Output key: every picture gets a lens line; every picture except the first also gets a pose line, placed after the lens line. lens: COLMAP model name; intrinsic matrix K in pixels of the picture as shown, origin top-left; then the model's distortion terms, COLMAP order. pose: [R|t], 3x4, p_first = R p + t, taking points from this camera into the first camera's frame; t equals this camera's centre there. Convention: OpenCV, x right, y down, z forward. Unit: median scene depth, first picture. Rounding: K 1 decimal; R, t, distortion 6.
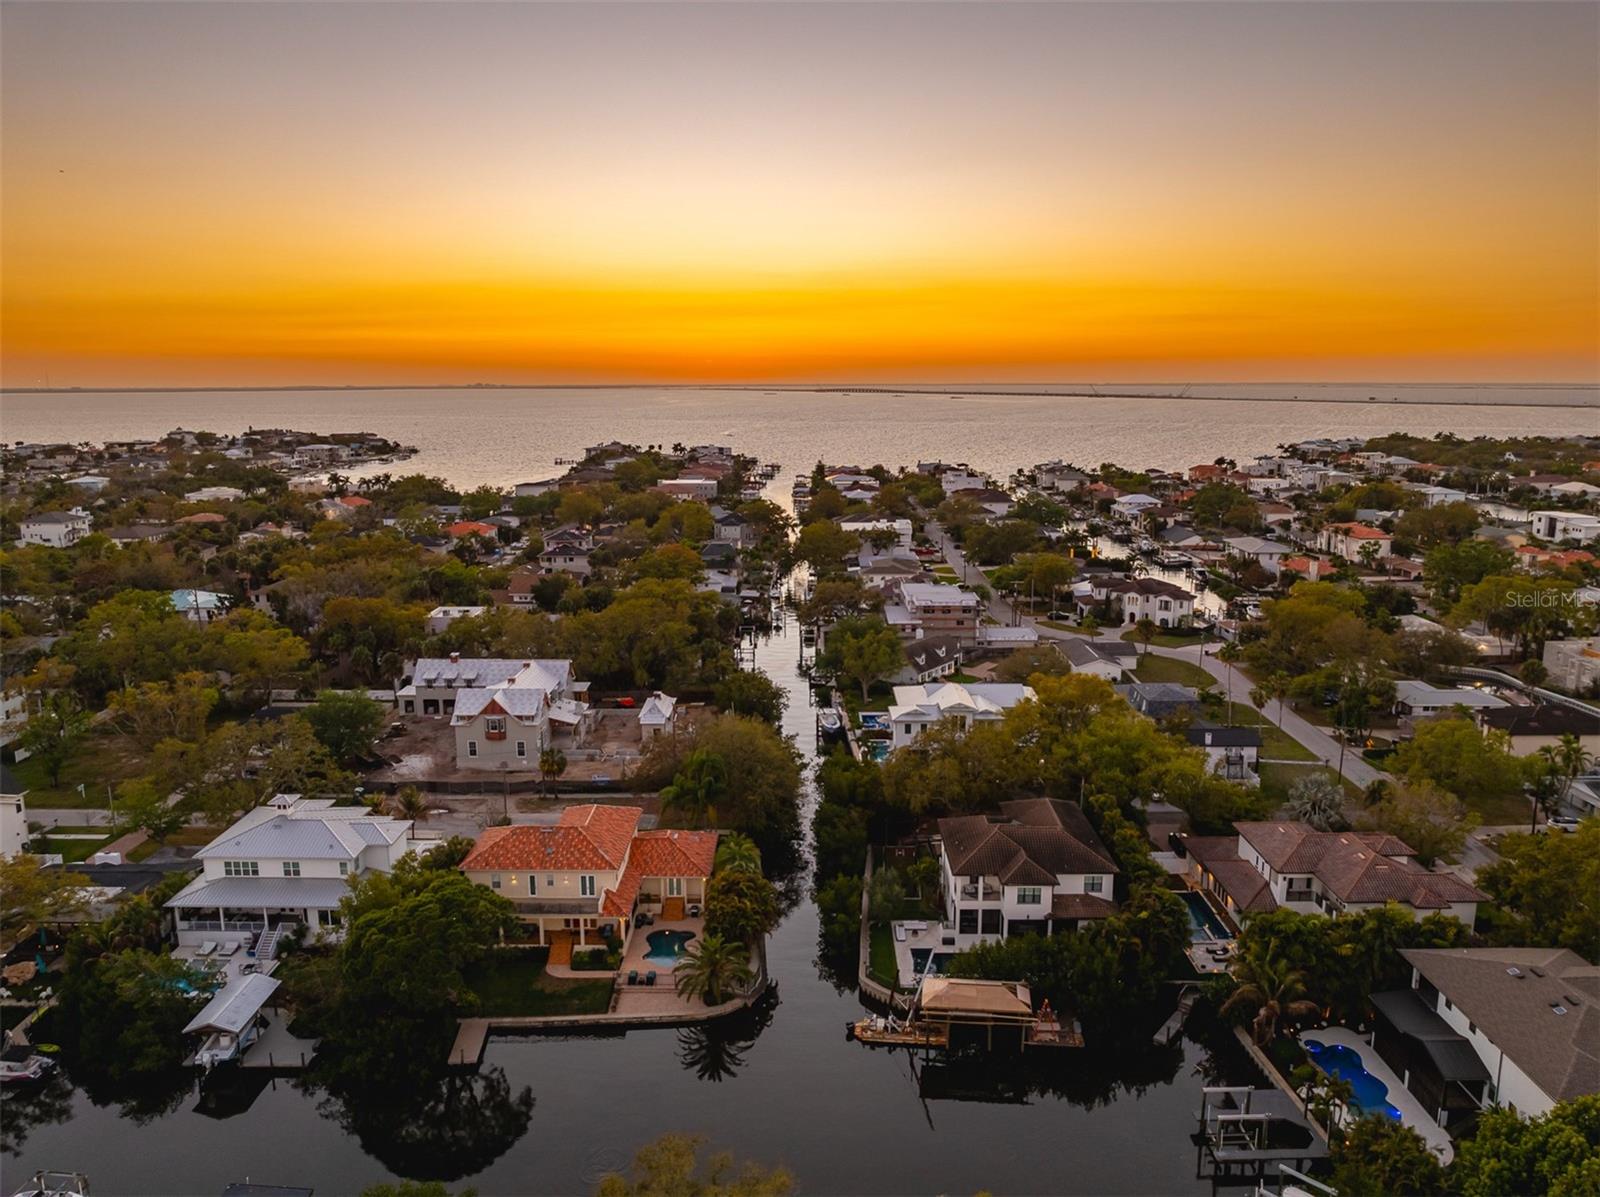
lens RADIAL K [[1115.7, 0, 798.5], [0, 1115.7, 600.3], [0, 0, 1]] dist [-0.035211, 0.022446]
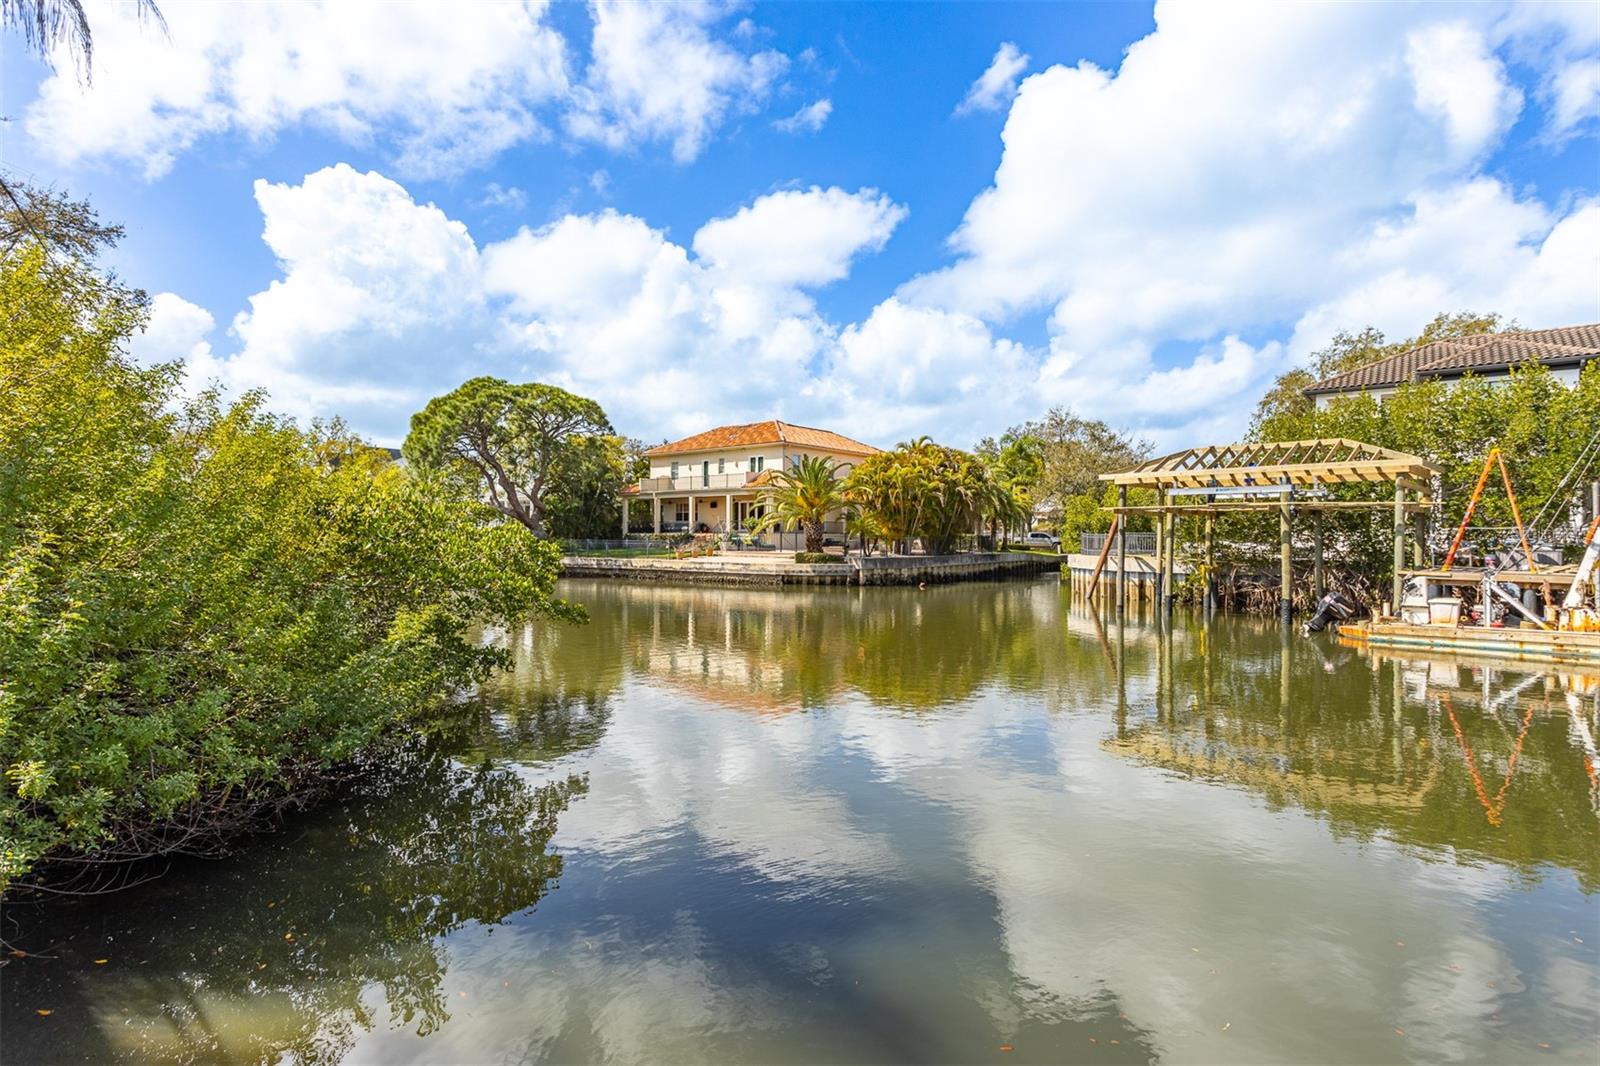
lens RADIAL K [[819.5, 0, 803.3], [0, 819.5, 529.5], [0, 0, 1]] dist [0.004878, 0.000891]
pose [[0.786357, 0.000329, -0.617773, 0.126209], [-0.129410, 0.977901, -0.164204, 0.265501], [0.604067, 0.209069, 0.769021, 0.411733]]
